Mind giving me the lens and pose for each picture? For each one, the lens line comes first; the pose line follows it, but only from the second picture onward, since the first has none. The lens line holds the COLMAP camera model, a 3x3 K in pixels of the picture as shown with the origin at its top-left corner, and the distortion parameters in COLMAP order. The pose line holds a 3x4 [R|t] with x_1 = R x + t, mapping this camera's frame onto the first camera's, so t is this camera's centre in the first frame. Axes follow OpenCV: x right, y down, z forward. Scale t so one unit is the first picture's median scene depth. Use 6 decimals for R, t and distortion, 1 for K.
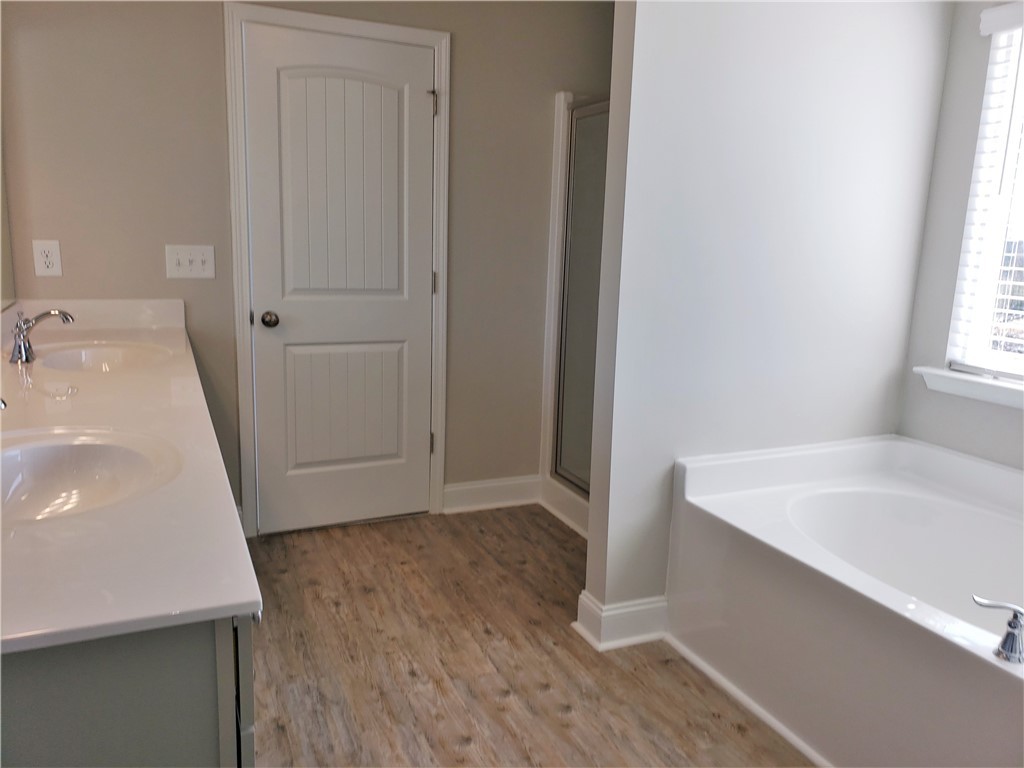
lens RADIAL K [[790.2, 0, 507.1], [0, 790.2, 377.4], [0, 0, 1]] dist [0.107444, -0.160687]
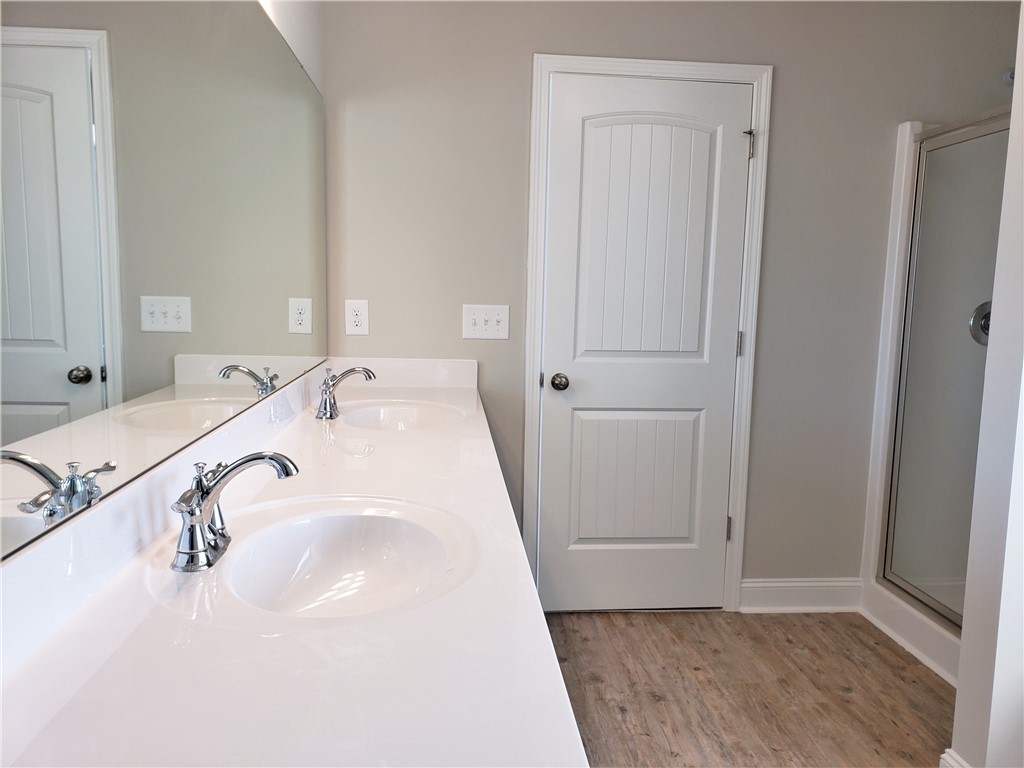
lens RADIAL K [[793.5, 0, 518.9], [0, 793.5, 394.6], [0, 0, 1]] dist [0.043023, -0.007382]
pose [[0.949127, 0.031045, -0.313360, -0.050625], [-0.050692, 0.997213, -0.054745, -0.004593], [0.310787, 0.067845, 0.948055, 0.101144]]
